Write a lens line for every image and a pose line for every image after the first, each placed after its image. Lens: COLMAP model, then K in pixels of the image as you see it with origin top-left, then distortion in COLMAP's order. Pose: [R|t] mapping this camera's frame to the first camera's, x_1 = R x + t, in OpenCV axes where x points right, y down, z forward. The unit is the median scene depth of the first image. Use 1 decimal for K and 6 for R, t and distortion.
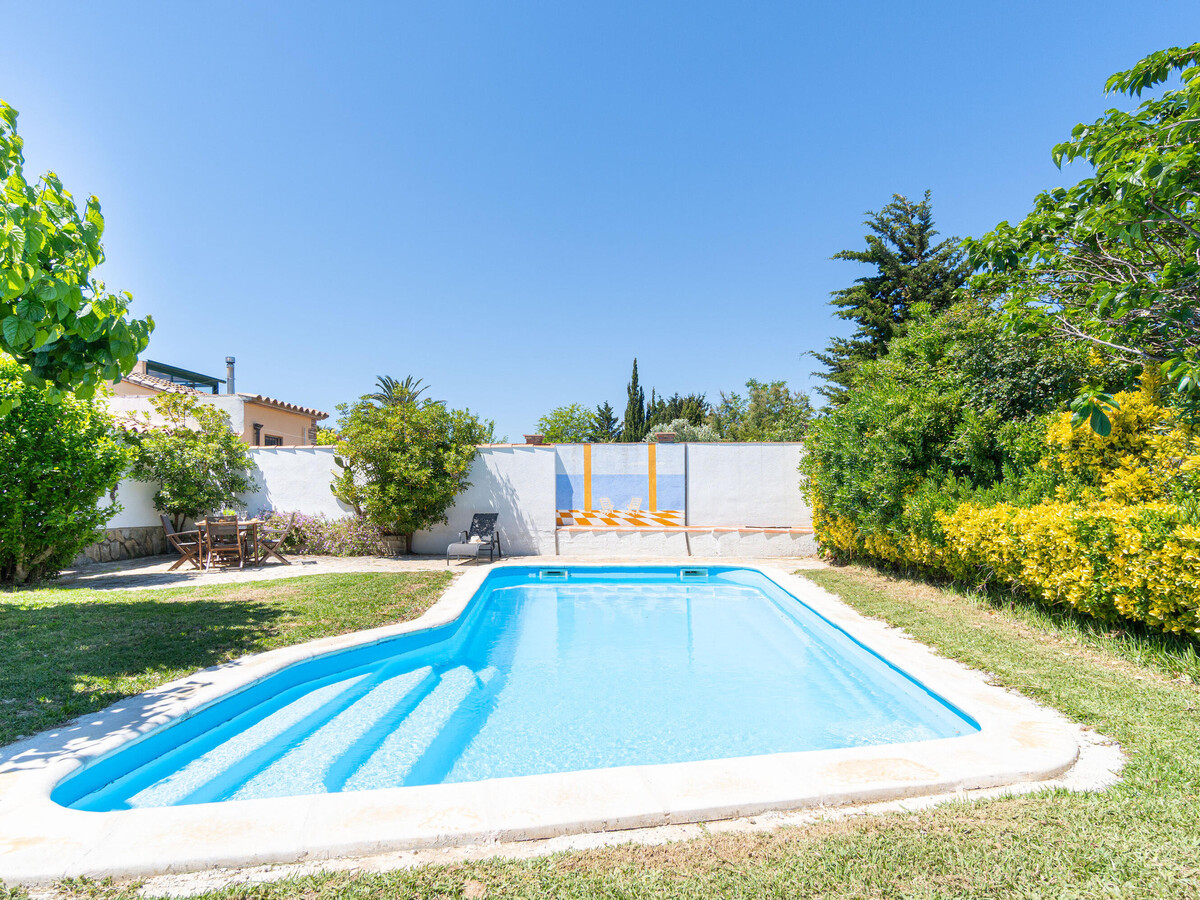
lens RADIAL K [[637.5, 0, 574.2], [0, 637.5, 505.4], [0, 0, 1]] dist [-0.012433, 0.002268]
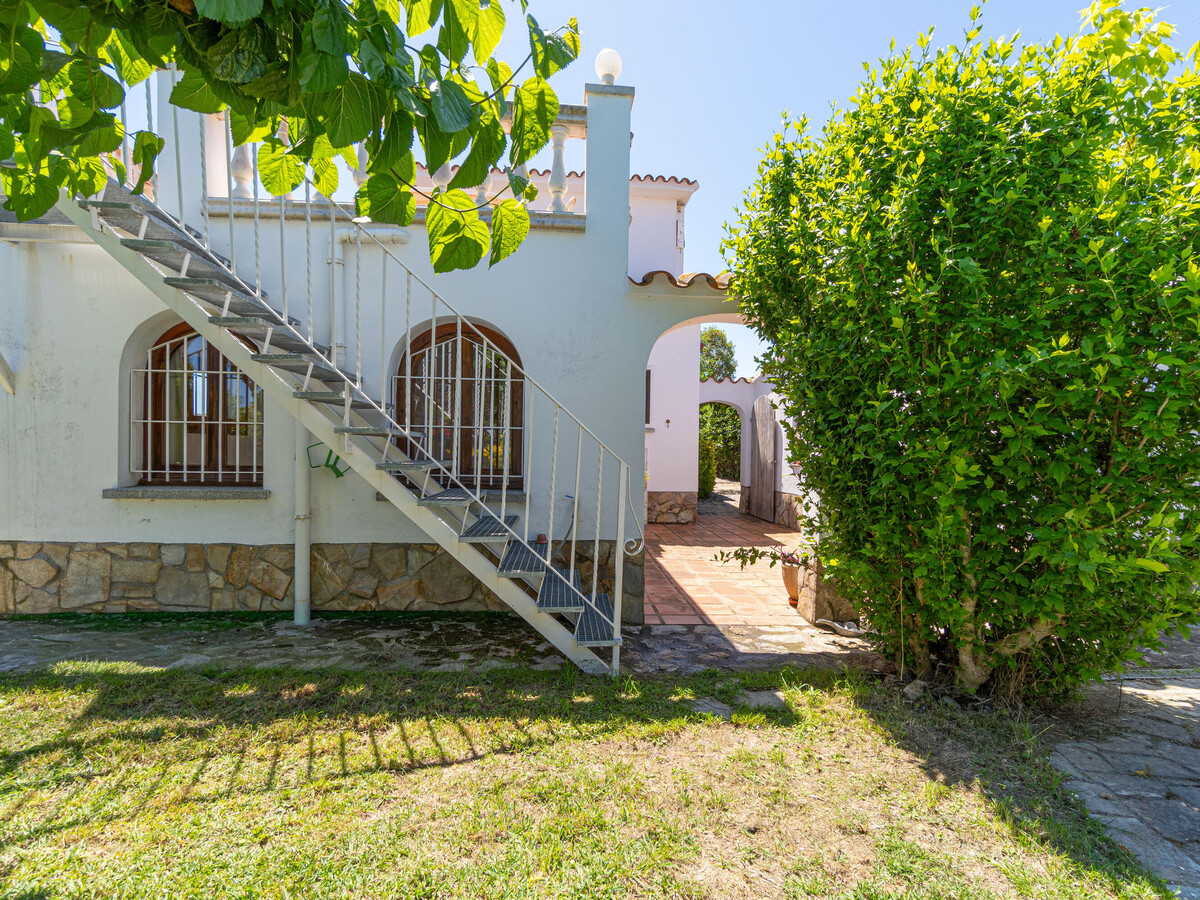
lens RADIAL K [[585.4, 0, 607.7], [0, 585.4, 452.2], [0, 0, 1]] dist [-0.006889, 0.000381]
pose [[0.167476, -0.002904, -0.985872, -0.390363], [-0.025899, 0.999638, -0.007344, -0.008774], [0.985536, 0.026763, 0.167340, 0.497720]]
